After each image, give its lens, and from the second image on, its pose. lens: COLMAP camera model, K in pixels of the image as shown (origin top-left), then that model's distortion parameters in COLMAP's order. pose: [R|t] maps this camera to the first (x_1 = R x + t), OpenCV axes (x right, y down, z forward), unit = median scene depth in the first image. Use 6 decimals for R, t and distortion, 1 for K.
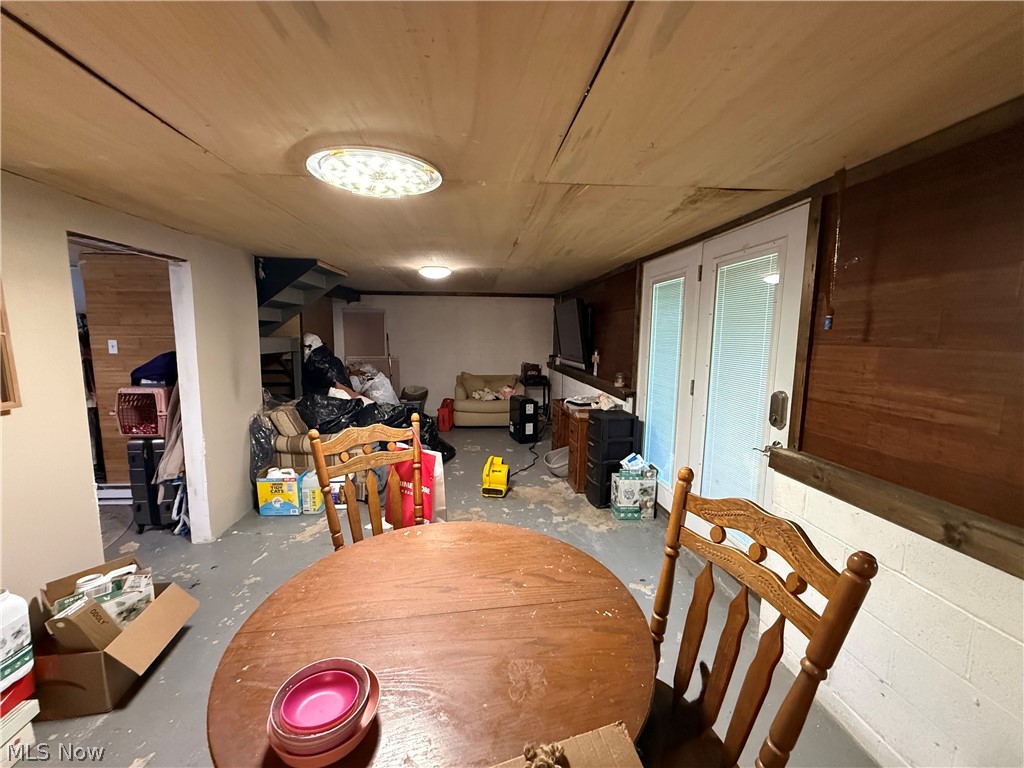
lens RADIAL K [[409.9, 0, 505.7], [0, 409.9, 383.6], [0, 0, 1]] dist [-0.001502, 0.000504]
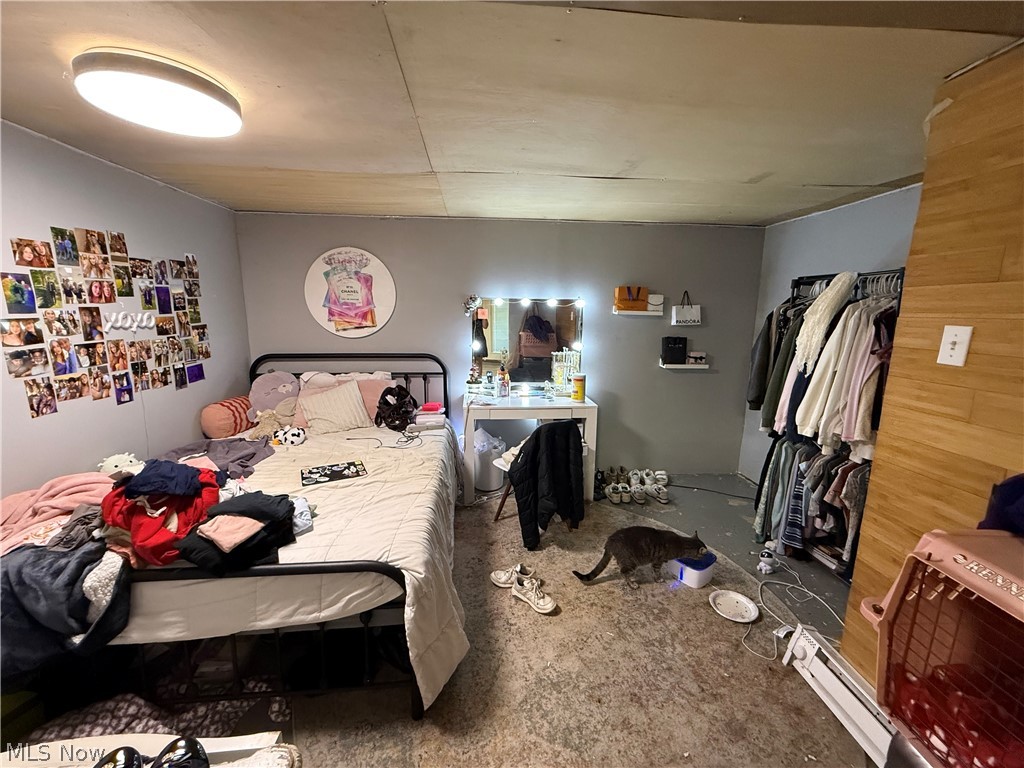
lens RADIAL K [[409.9, 0, 512.4], [0, 409.9, 384.1], [0, 0, 1]] dist [-0.001502, 0.000504]
pose [[-0.012103, 0.180812, -0.983443, -0.620800], [-0.125250, 0.975495, 0.180892, -0.074704], [0.992051, 0.125366, 0.010841, 0.642893]]
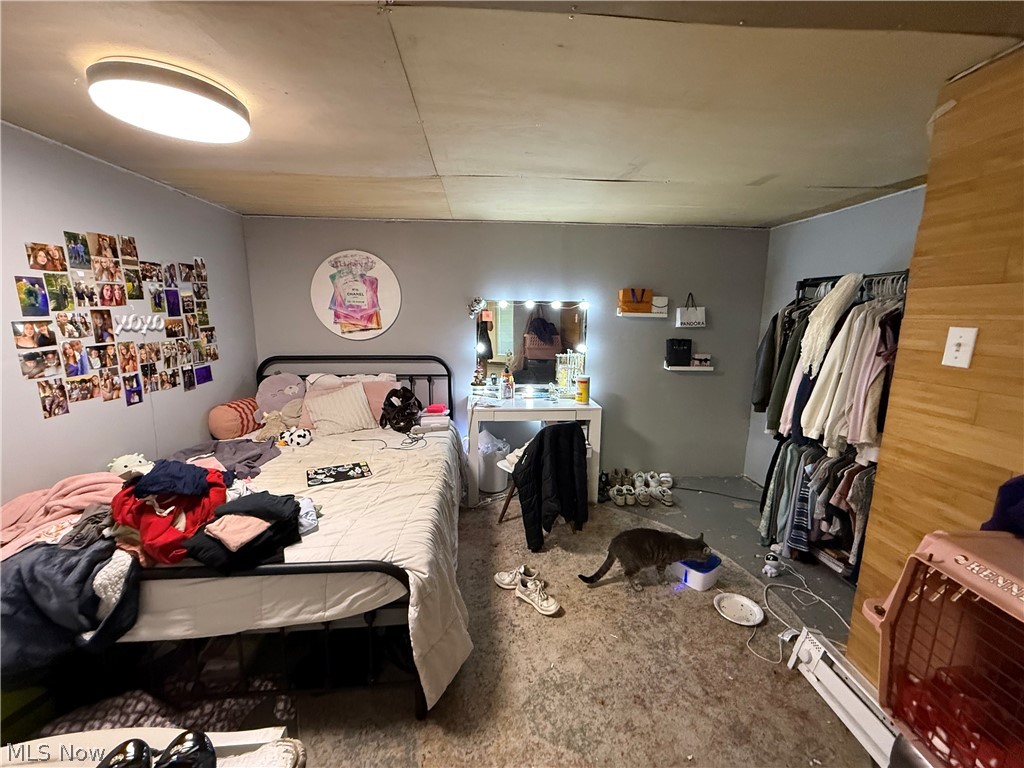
lens RADIAL K [[409.9, 0, 512.6], [0, 409.9, 383.9], [0, 0, 1]] dist [-0.001502, 0.000504]
pose [[-0.023337, 0.174951, -0.984301, -0.618108], [-0.123948, 0.976466, 0.176497, -0.074708], [0.992014, 0.126121, -0.001103, 0.644275]]
